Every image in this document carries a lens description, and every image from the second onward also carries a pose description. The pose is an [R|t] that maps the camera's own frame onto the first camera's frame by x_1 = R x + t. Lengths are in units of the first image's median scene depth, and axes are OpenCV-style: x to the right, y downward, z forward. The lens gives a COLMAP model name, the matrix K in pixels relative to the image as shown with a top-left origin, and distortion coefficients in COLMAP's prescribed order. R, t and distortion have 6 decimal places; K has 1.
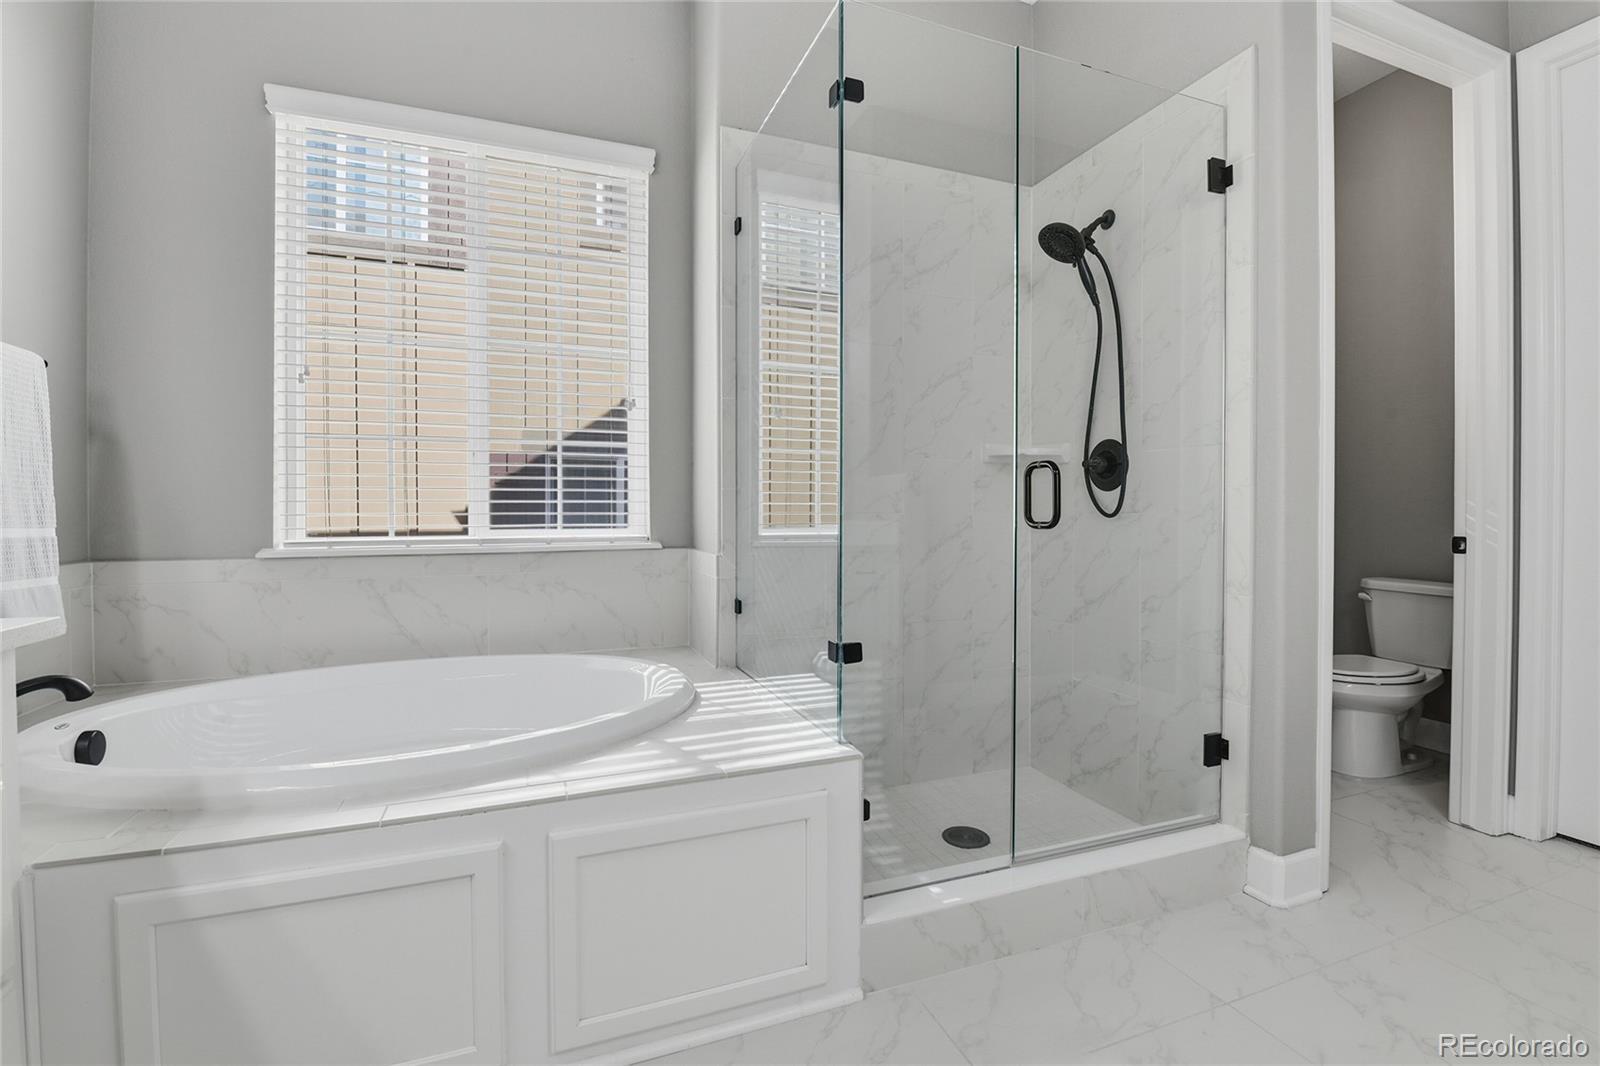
lens RADIAL K [[715.1, 0, 801.2], [0, 715.1, 518.9], [0, 0, 1]] dist [-0.008864, -0.004640]
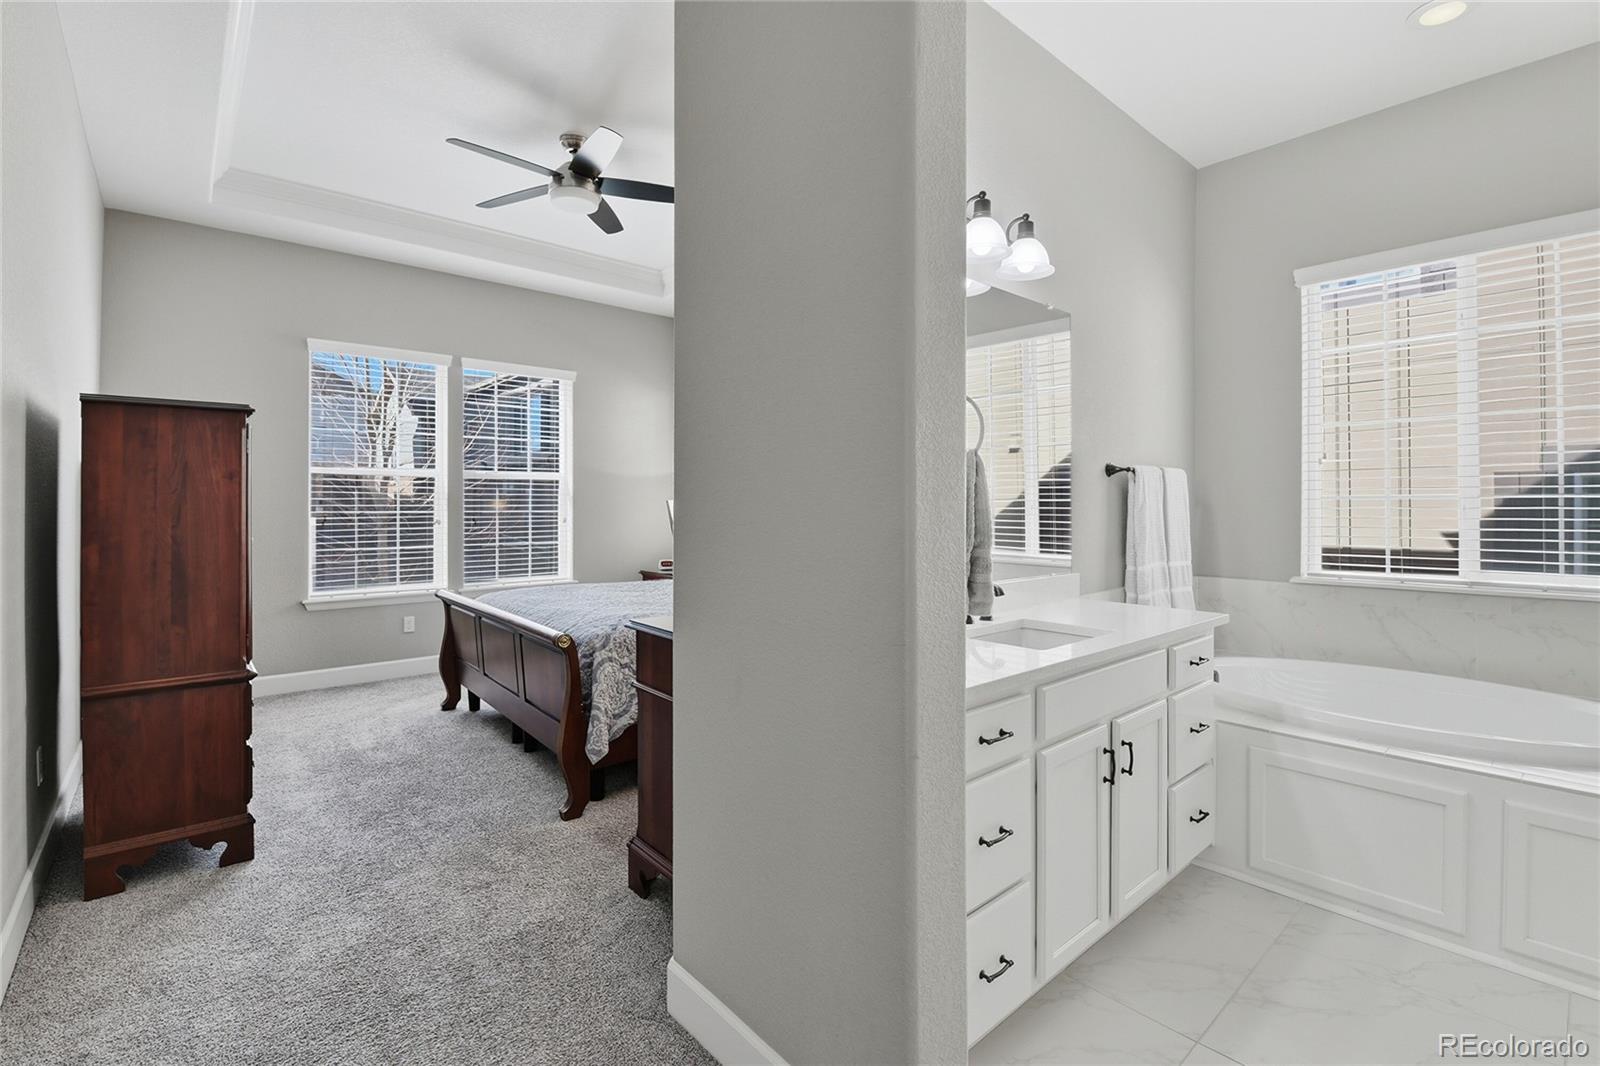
lens RADIAL K [[715.1, 0, 809.6], [0, 715.1, 500.3], [0, 0, 1]] dist [-0.008864, -0.004640]
pose [[0.361971, -0.009382, -0.932142, 0.277938], [-0.014427, 0.999773, -0.015665, -0.079455], [0.932078, 0.019119, 0.361754, -0.504925]]
